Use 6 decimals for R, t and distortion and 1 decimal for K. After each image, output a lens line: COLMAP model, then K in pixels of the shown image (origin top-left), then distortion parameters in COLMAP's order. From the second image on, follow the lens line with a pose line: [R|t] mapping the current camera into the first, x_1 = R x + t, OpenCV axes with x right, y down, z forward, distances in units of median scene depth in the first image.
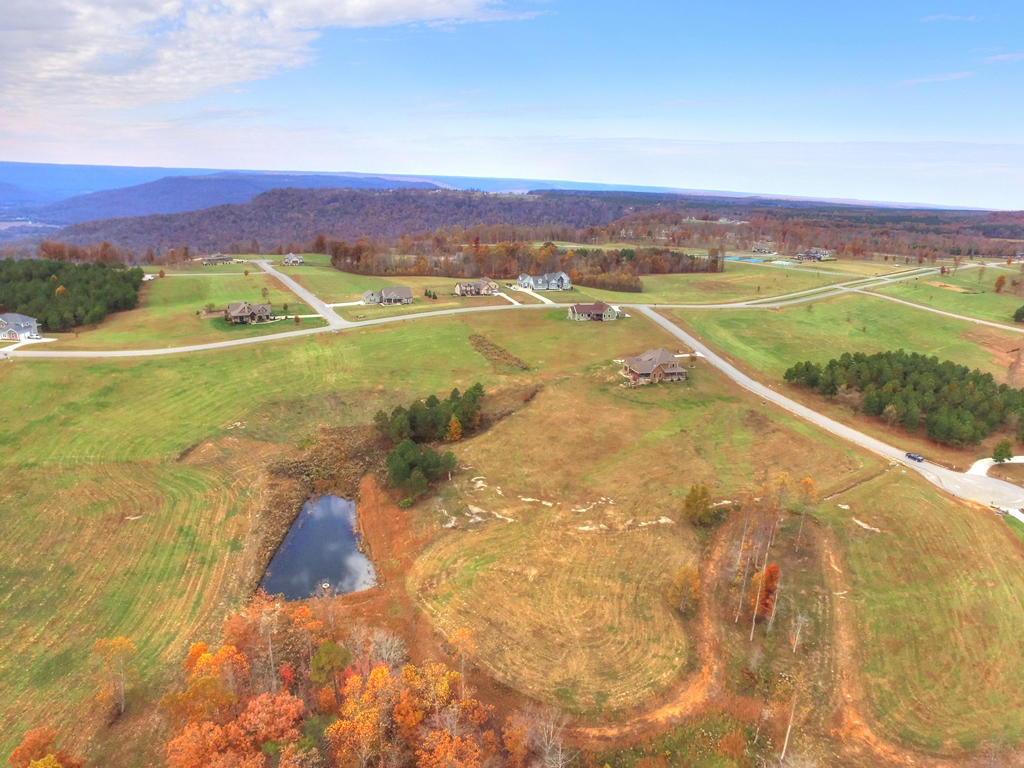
lens RADIAL K [[692.0, 0, 526.2], [0, 692.0, 389.0], [0, 0, 1]] dist [-0.121325, 0.091983]
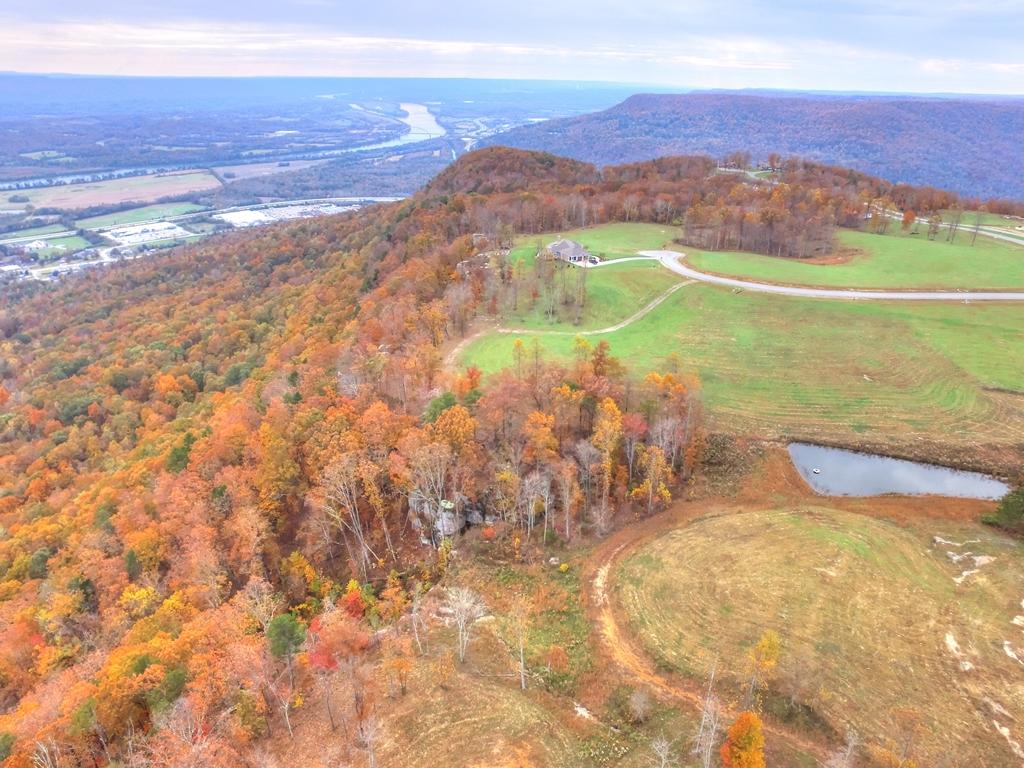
lens RADIAL K [[692.0, 0, 526.2], [0, 692.0, 389.0], [0, 0, 1]] dist [-0.121325, 0.091983]
pose [[-0.379219, 0.339943, -0.860600, 0.673183], [-0.308924, 0.830191, 0.464057, -0.161234], [0.872215, 0.441839, -0.209808, 0.636758]]
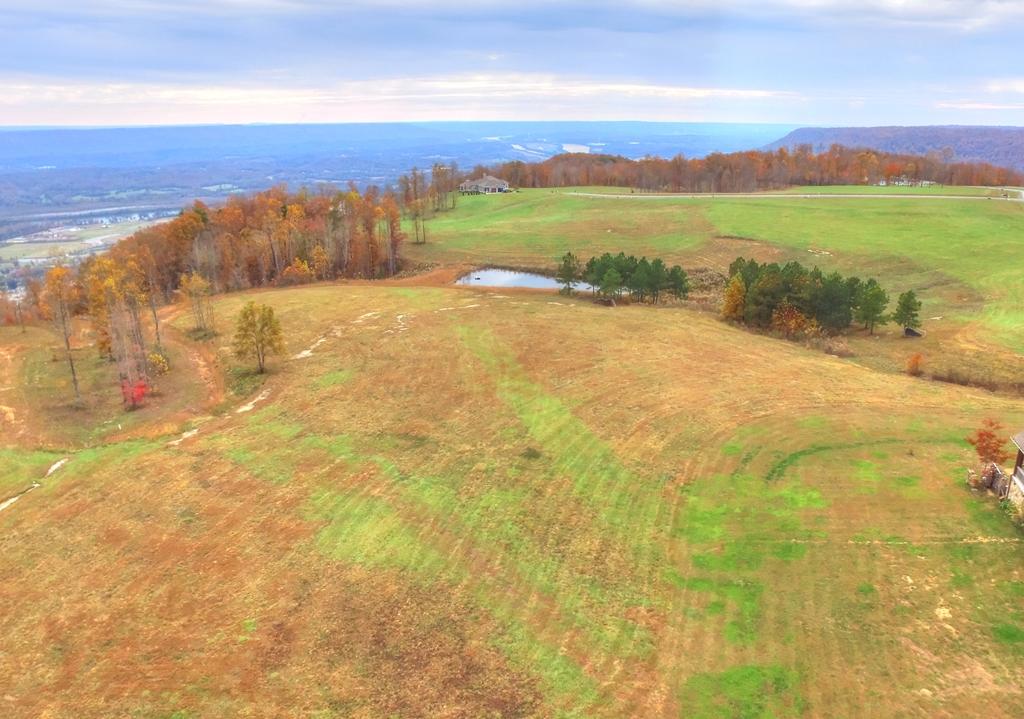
lens RADIAL K [[745.2, 0, 527.1], [0, 745.2, 358.7], [0, 0, 1]] dist [-0.127818, 0.097637]
pose [[-0.578729, 0.210583, -0.787862, 0.610311], [-0.264539, 0.865372, 0.425619, -0.143270], [0.771422, 0.454738, -0.445108, 1.447047]]
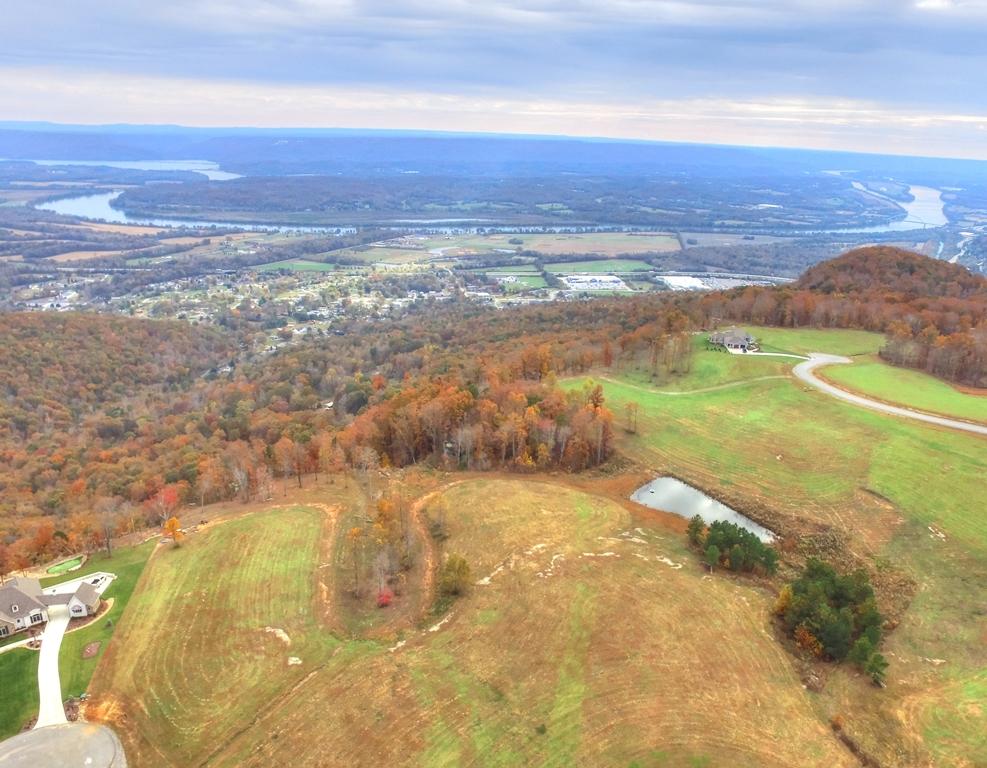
lens RADIAL K [[750.3, 0, 537.5], [0, 750.3, 390.5], [0, 0, 1]] dist [-0.123649, 0.095018]
pose [[-0.857517, 0.096216, -0.505378, 0.663404], [-0.221254, 0.817890, 0.531133, -0.642622], [0.464447, 0.567272, -0.680067, 1.618205]]
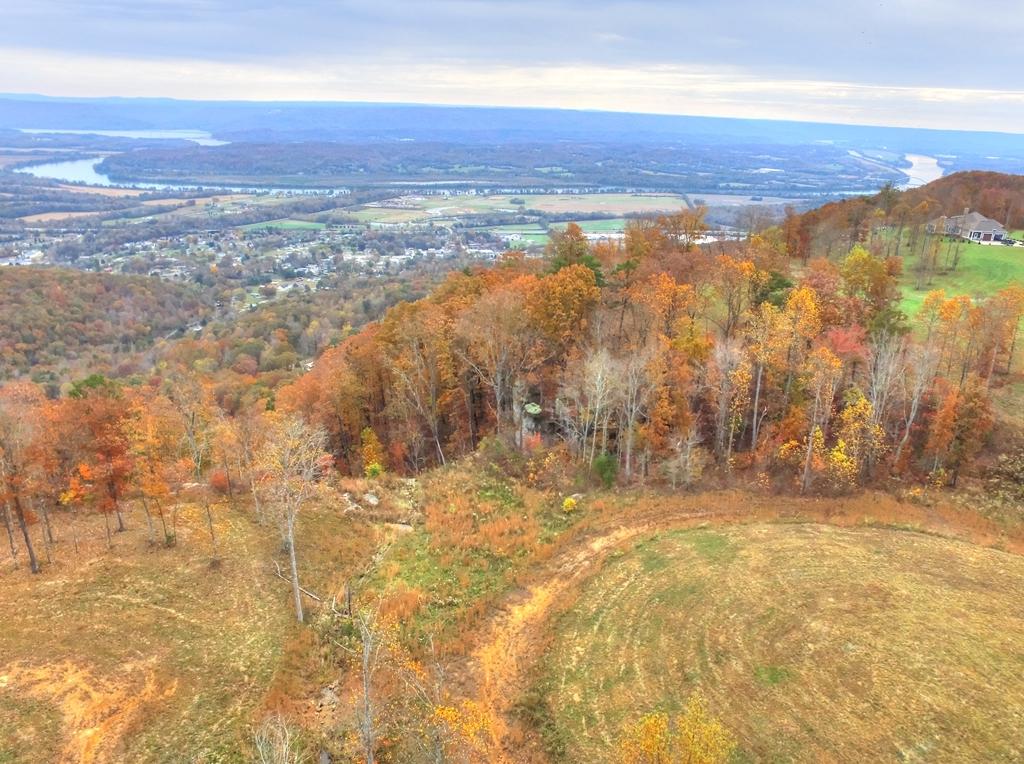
lens RADIAL K [[730.8, 0, 541.1], [0, 730.8, 390.4], [0, 0, 1]] dist [-0.123393, 0.095884]
pose [[-0.850466, 0.123032, -0.511440, 0.302264], [-0.222193, 0.797252, 0.561267, 0.043057], [0.476800, 0.590976, -0.650698, 0.838198]]
